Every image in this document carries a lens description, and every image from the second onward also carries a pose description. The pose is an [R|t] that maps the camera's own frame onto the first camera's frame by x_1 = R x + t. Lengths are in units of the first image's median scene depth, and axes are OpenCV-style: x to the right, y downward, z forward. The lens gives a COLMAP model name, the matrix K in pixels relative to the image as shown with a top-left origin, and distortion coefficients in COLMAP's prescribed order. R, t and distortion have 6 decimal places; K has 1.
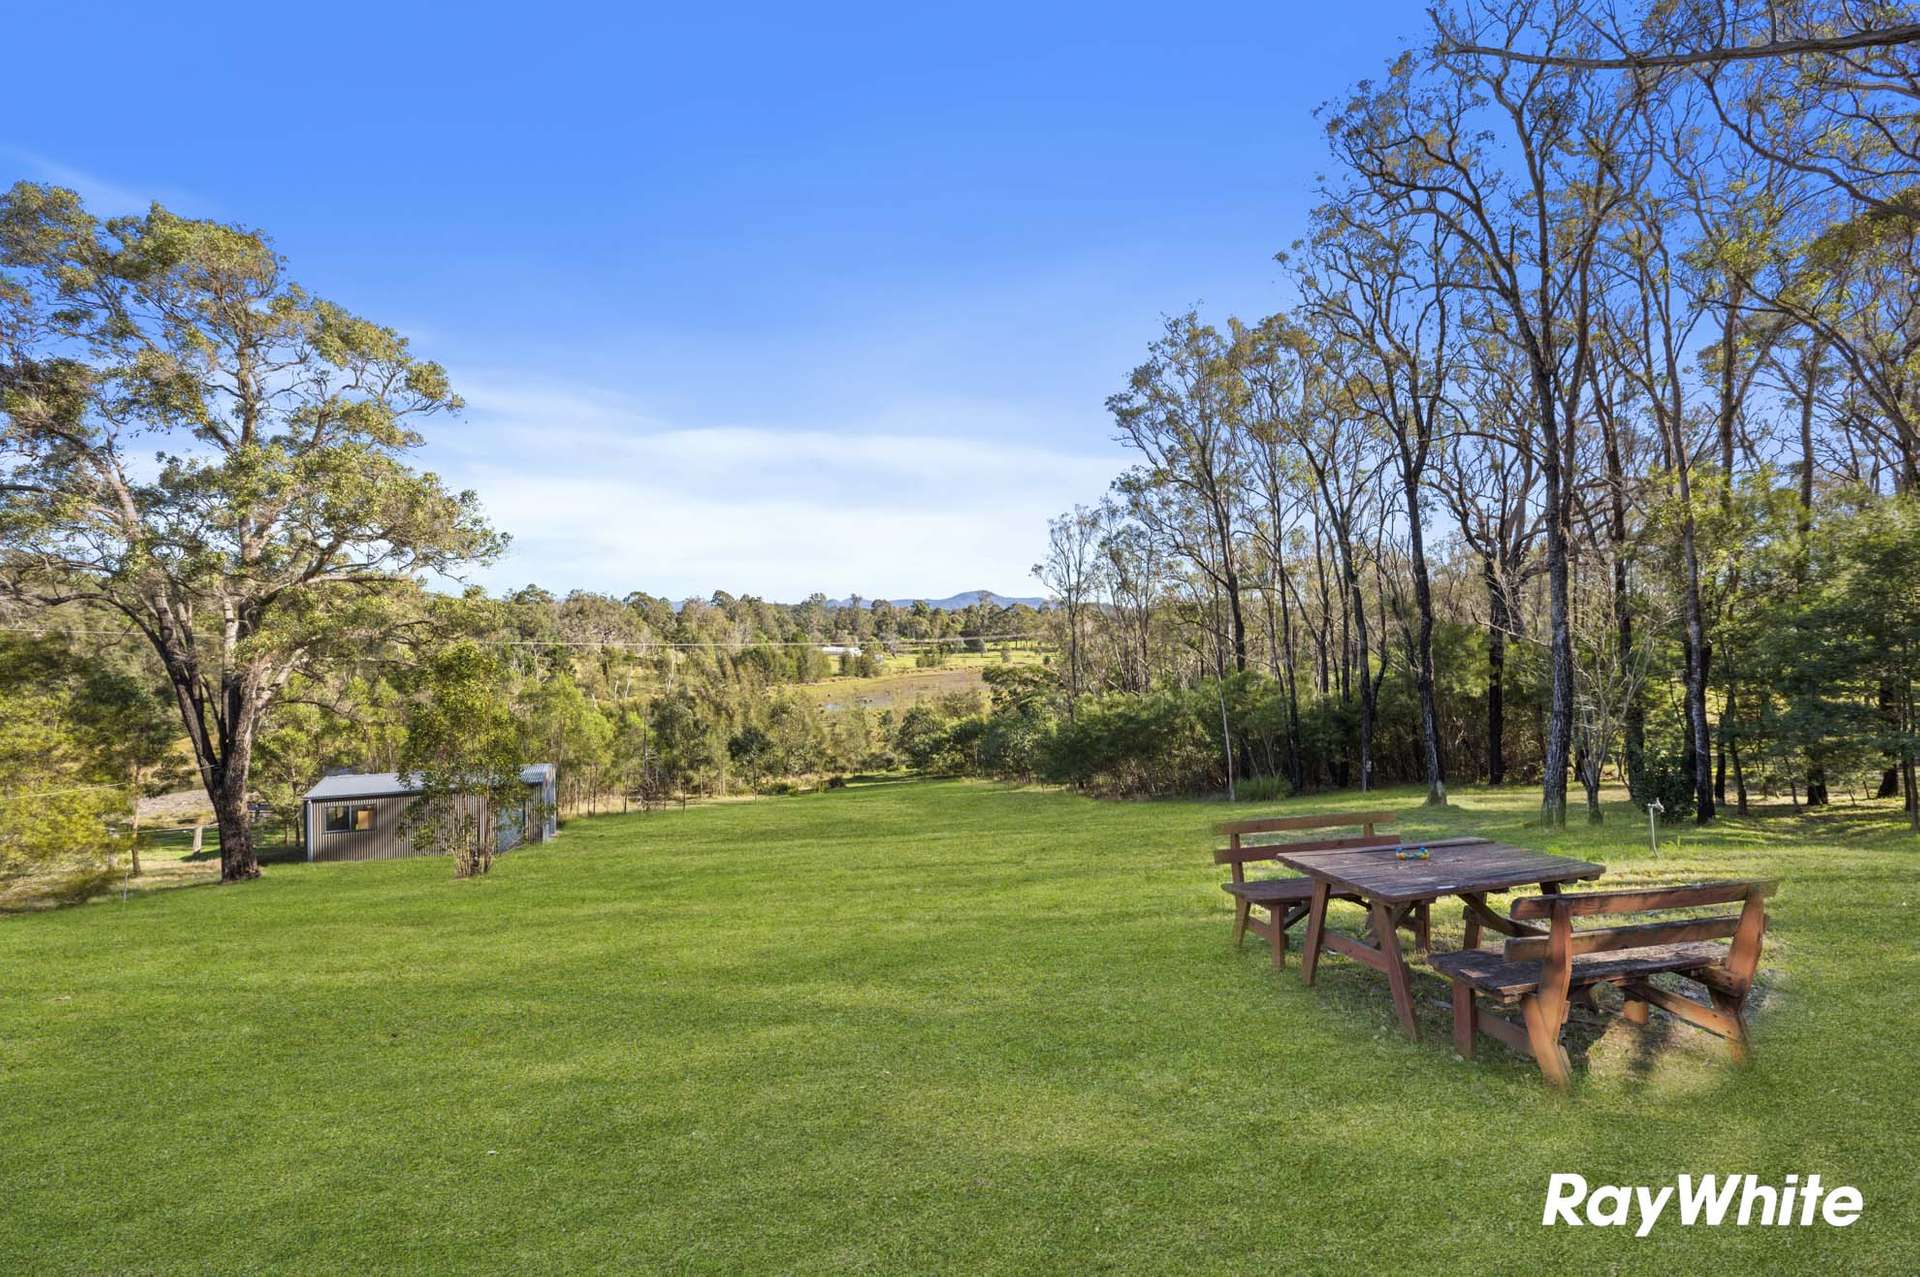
lens RADIAL K [[743.4, 0, 960.0], [0, 743.4, 638.5], [0, 0, 1]] dist [0.001417, 0.000002]
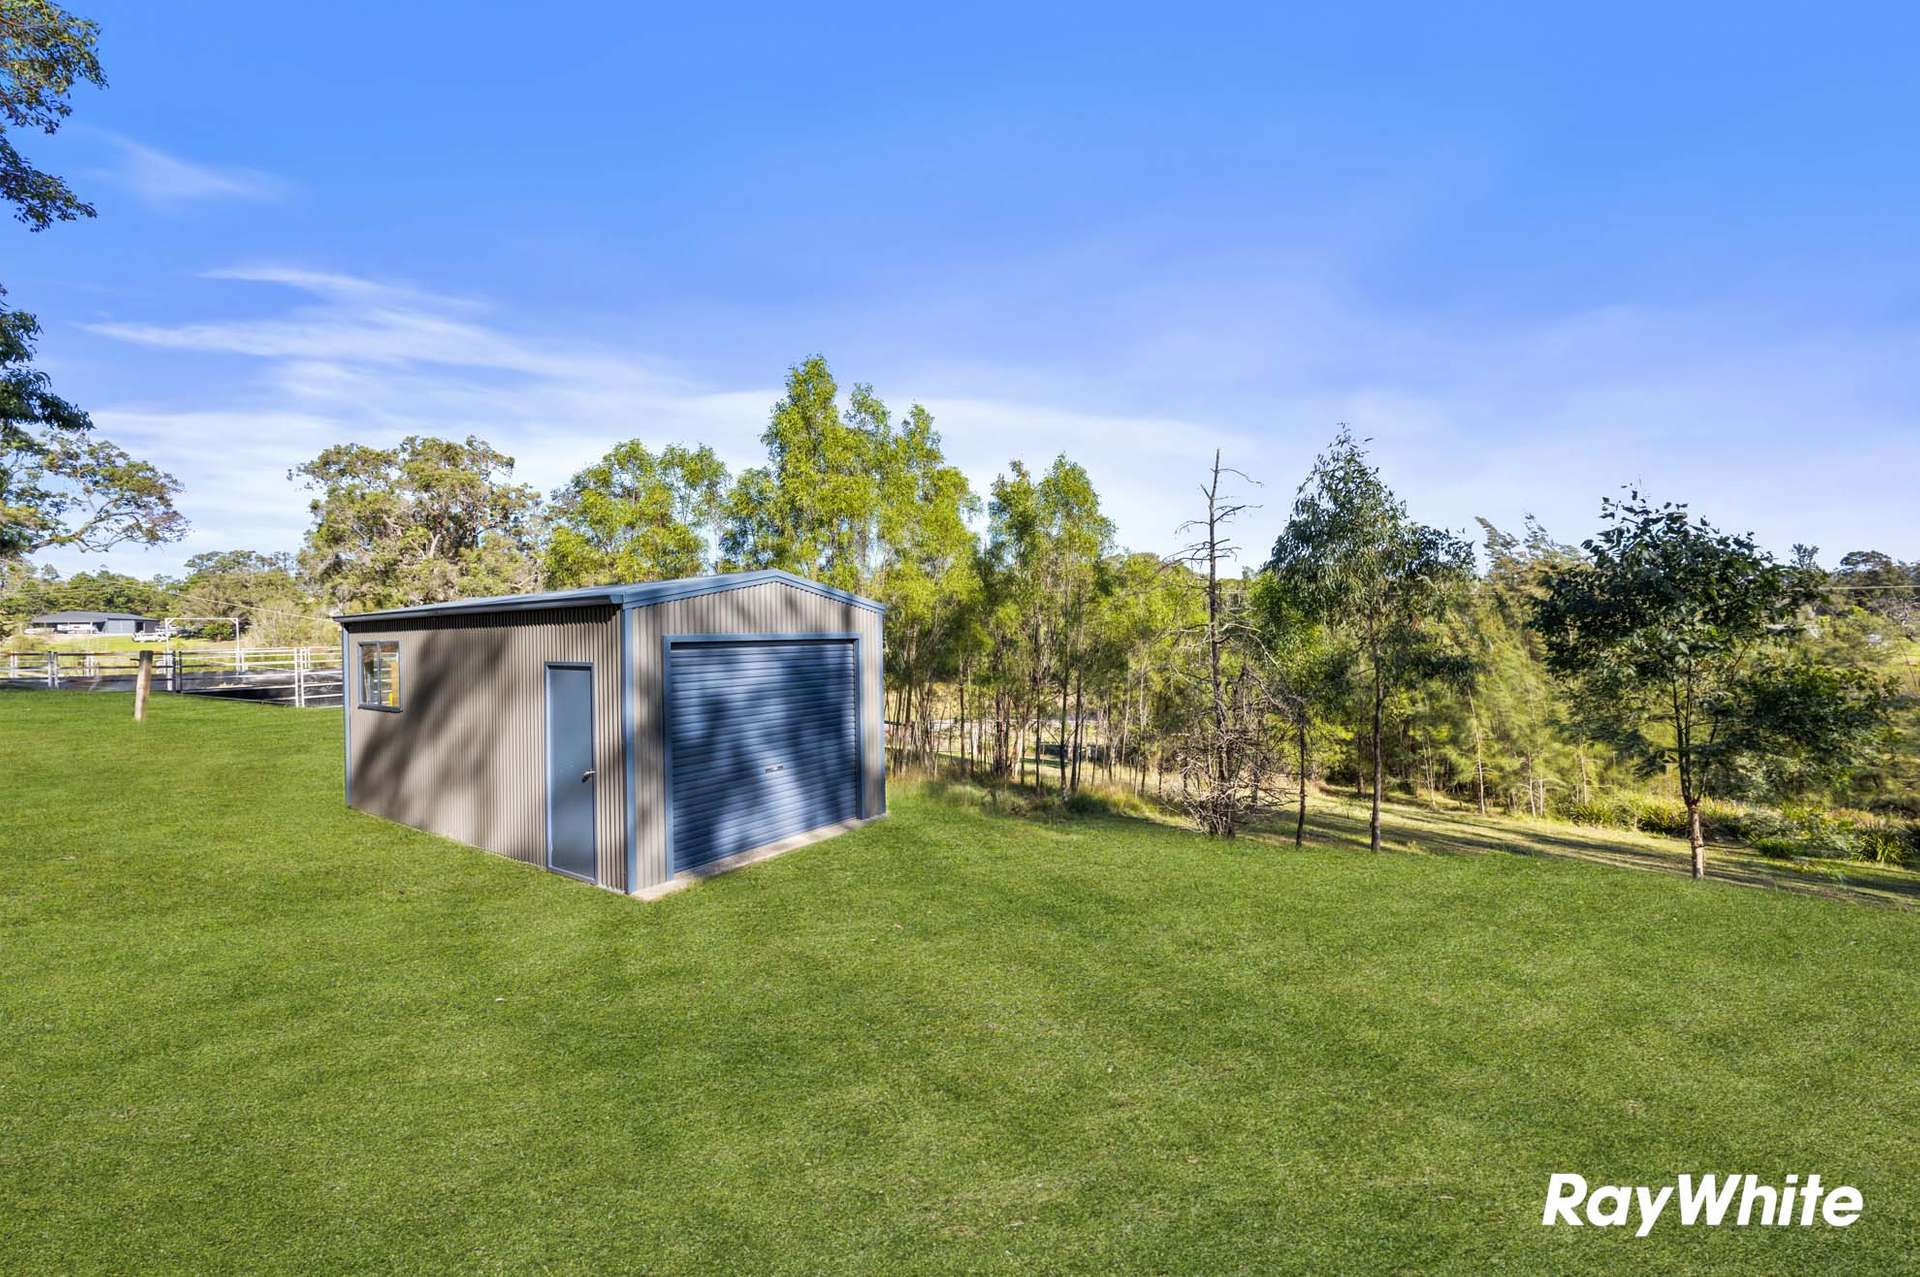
lens RADIAL K [[743.4, 0, 960.0], [0, 743.4, 638.5], [0, 0, 1]] dist [0.001417, 0.000002]
pose [[0.557108, -0.009817, -0.830382, -0.054412], [0.016141, 0.999869, -0.000991, 0.038554], [0.830283, -0.012851, 0.557193, 0.180028]]
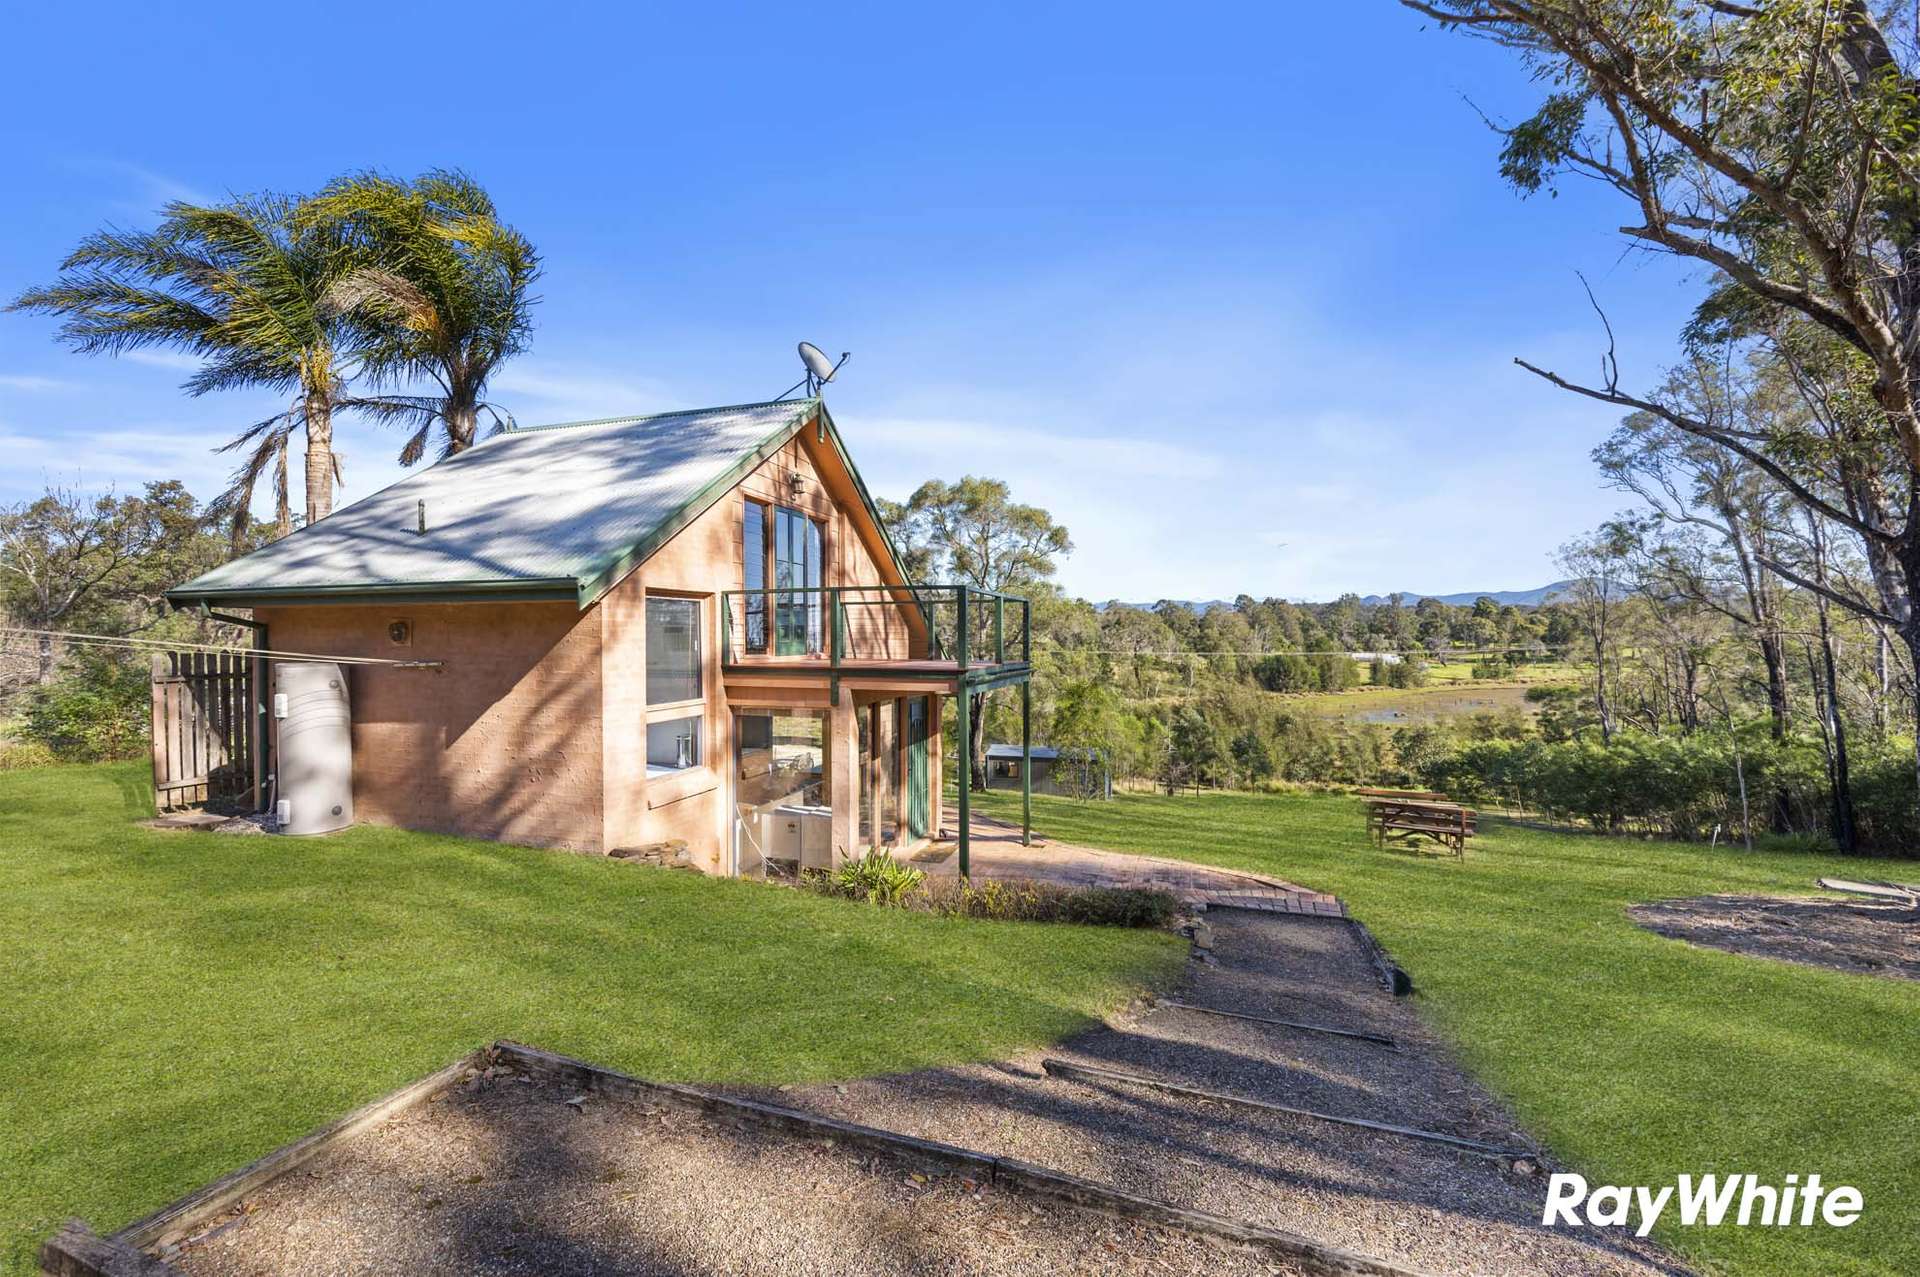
lens RADIAL K [[778.7, 0, 960.0], [0, 778.7, 638.5], [0, 0, 1]] dist [0.000490, 0.000038]
pose [[0.786772, 0.005724, -0.617218, 0.042011], [-0.002968, 0.999981, 0.005491, -0.014489], [0.617237, -0.002488, 0.786773, -0.098118]]
